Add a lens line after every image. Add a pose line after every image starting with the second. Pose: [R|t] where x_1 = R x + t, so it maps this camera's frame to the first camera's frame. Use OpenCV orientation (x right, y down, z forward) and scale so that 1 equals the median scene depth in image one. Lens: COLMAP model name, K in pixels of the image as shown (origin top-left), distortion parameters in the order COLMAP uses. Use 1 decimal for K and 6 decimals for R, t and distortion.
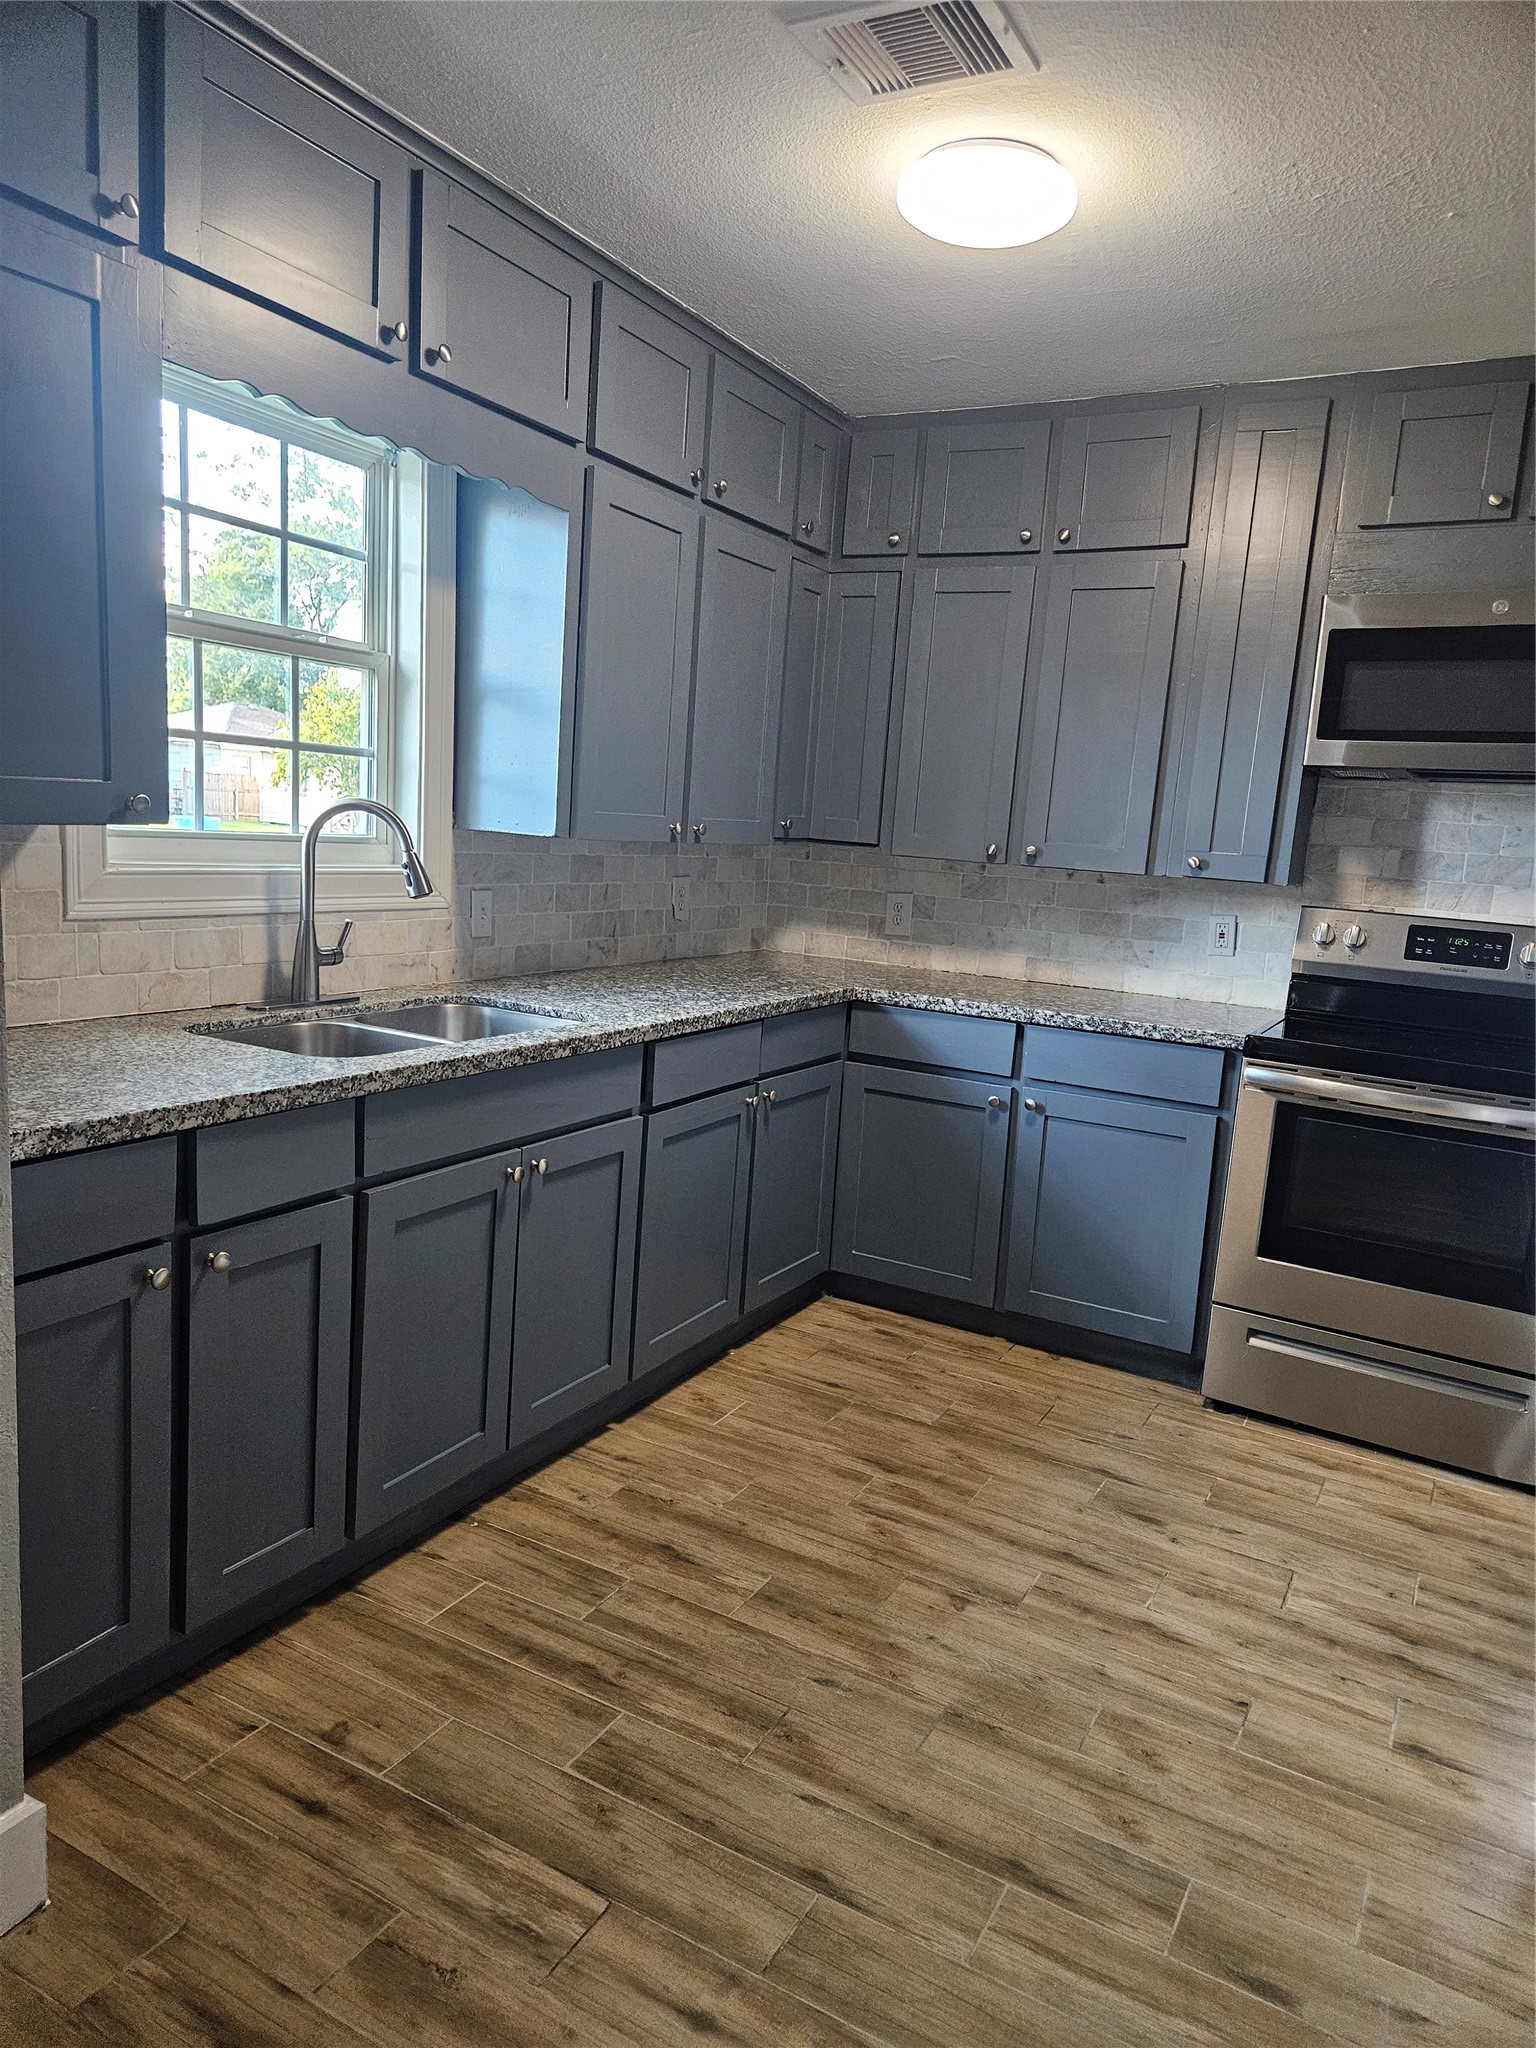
lens RADIAL K [[1357.5, 0, 763.2], [0, 1357.5, 1035.5], [0, 0, 1]] dist [0.085027, -0.074261]
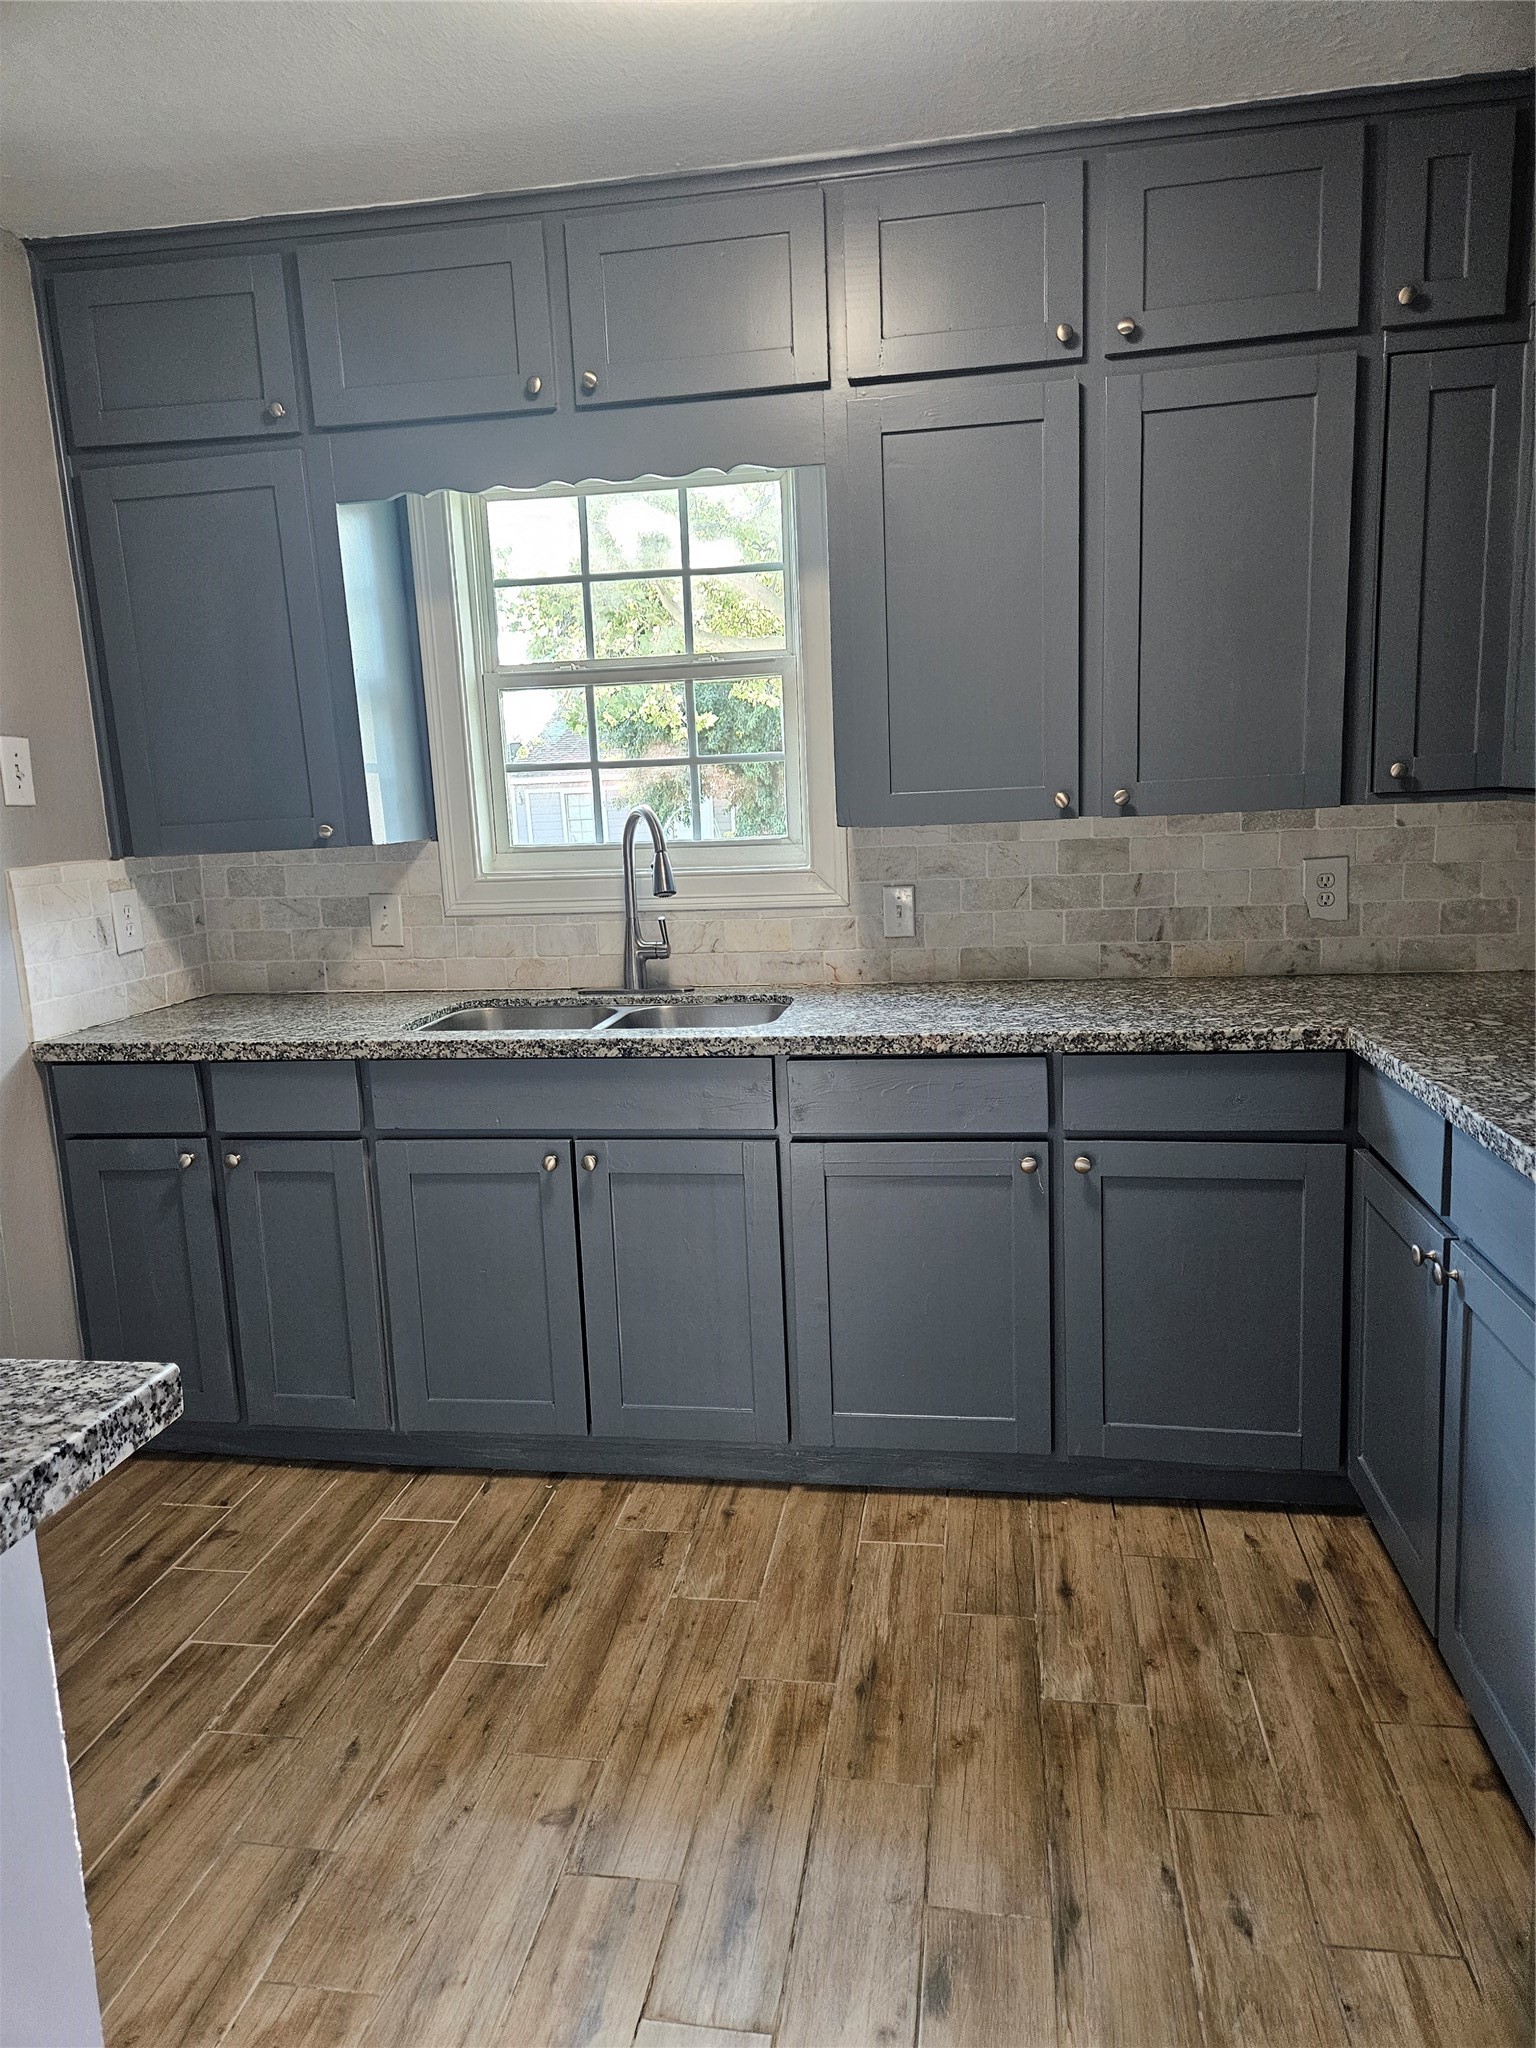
lens RADIAL K [[1371.8, 0, 768.0], [0, 1371.8, 1024.0], [0, 0, 1]] dist [0.082683, -0.074843]
pose [[0.335471, 0.075569, -0.939014, 0.790151], [-0.085047, 0.995137, 0.049702, -0.064307], [0.938204, 0.063186, 0.340267, 0.741923]]
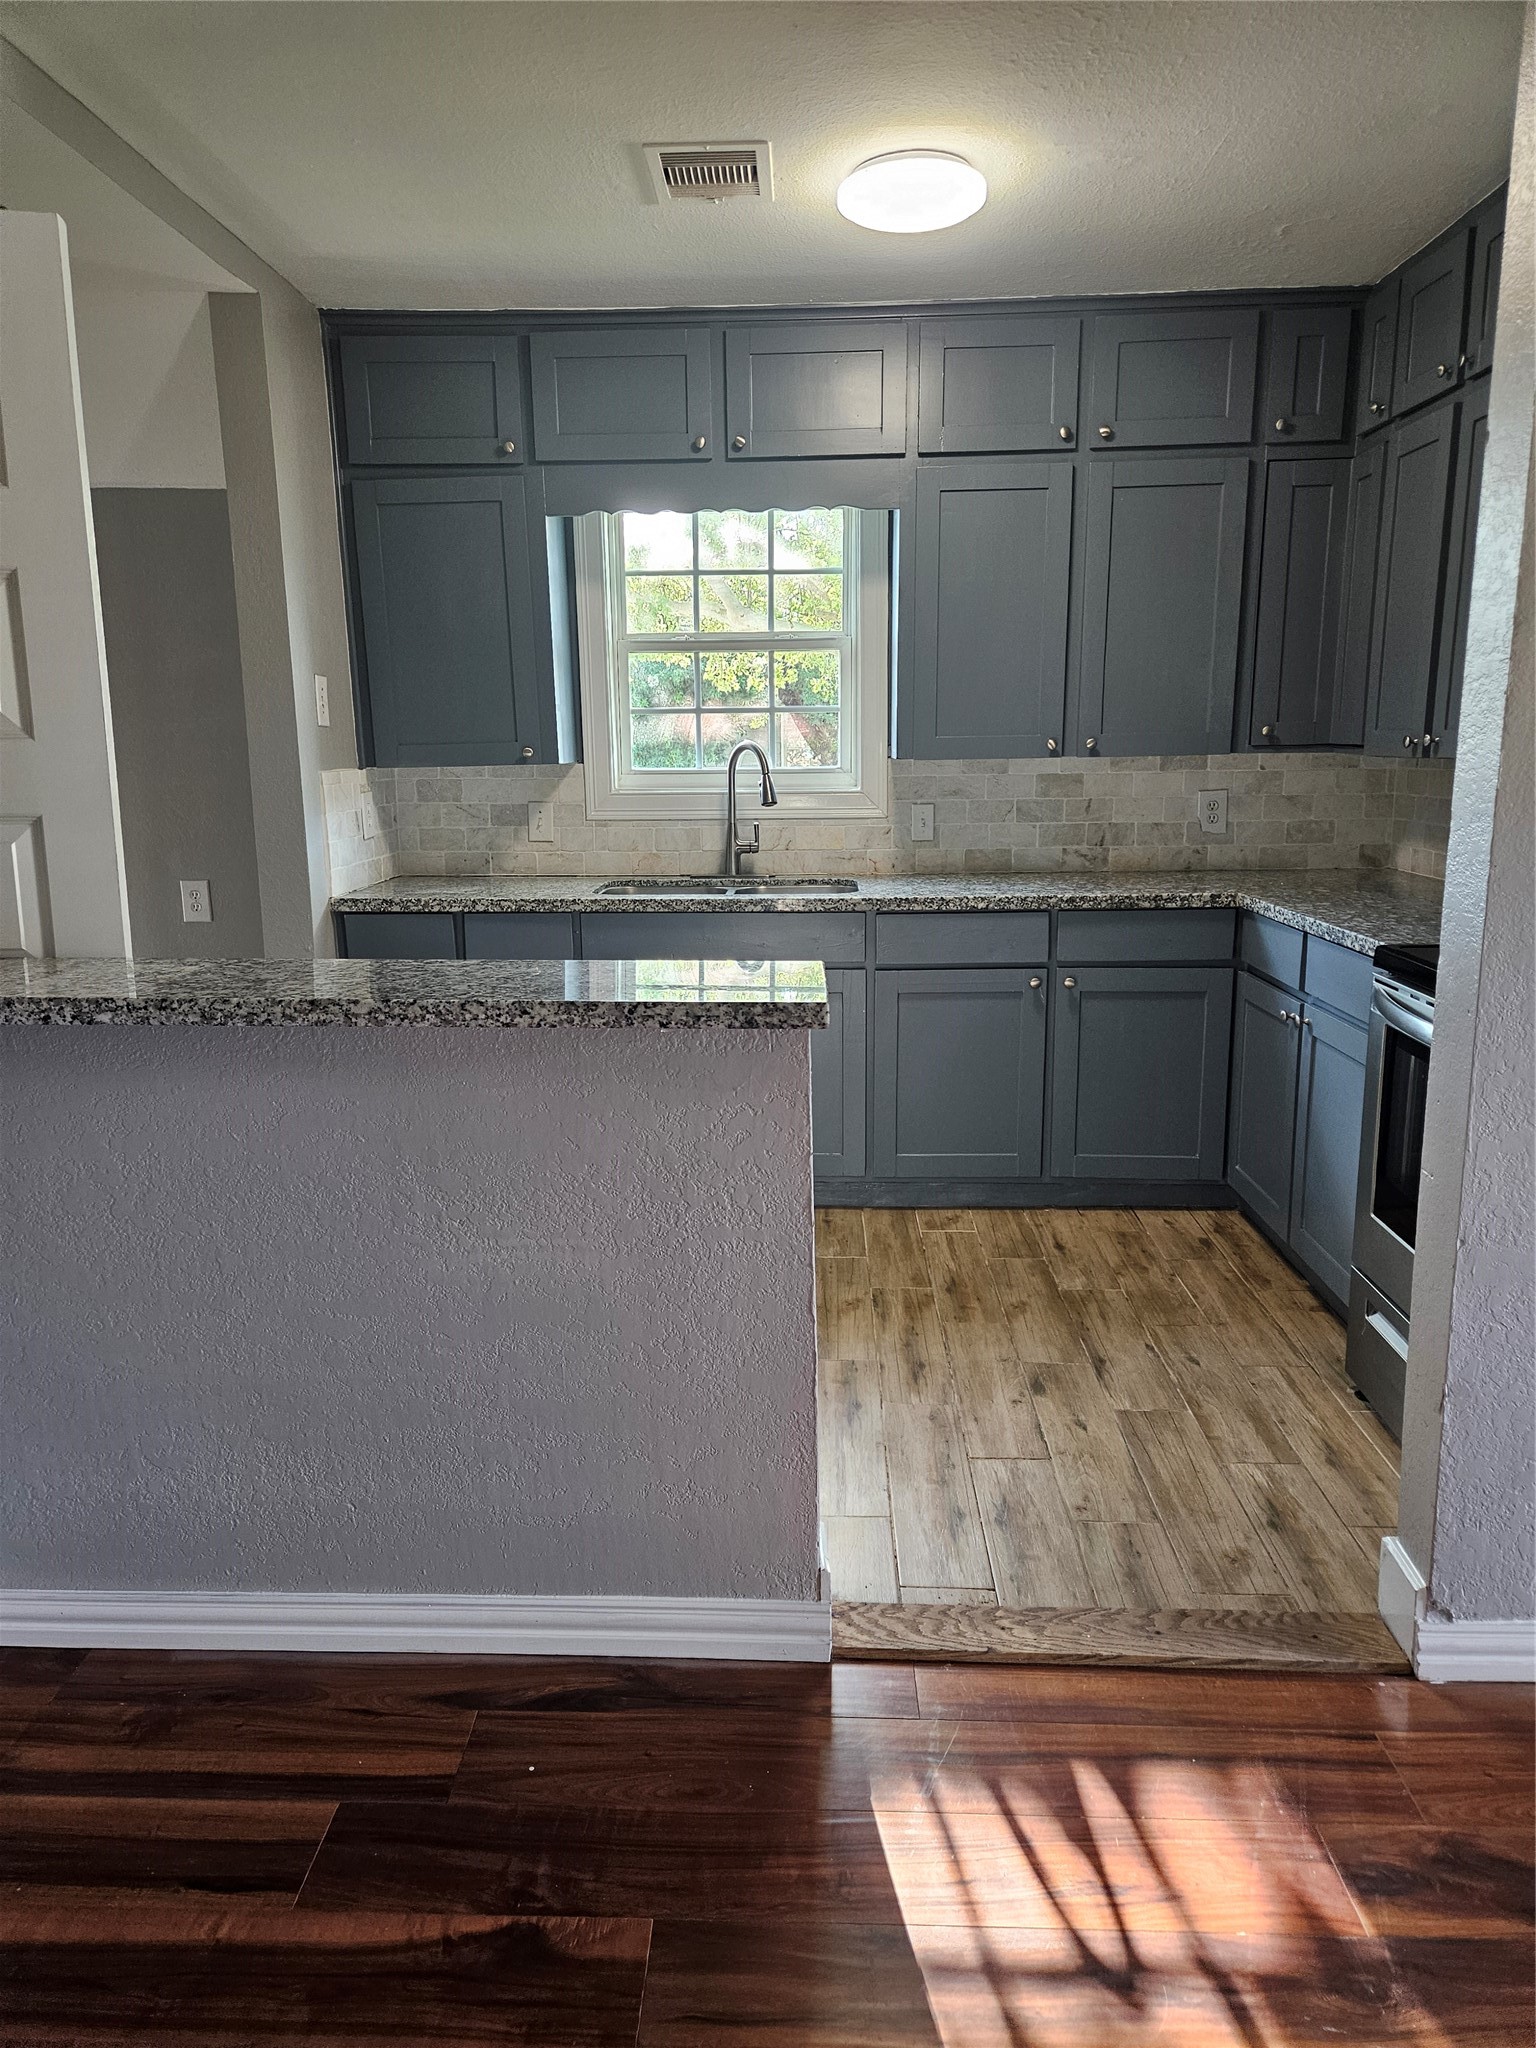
lens RADIAL K [[1358.2, 0, 768.5], [0, 1358.2, 1015.6], [0, 0, 1]] dist [0.084953, -0.076970]
pose [[0.450162, 0.103528, -0.886925, 1.107522], [-0.100144, 0.992843, 0.065064, 0.029644], [0.887314, 0.059531, 0.457308, 0.348132]]
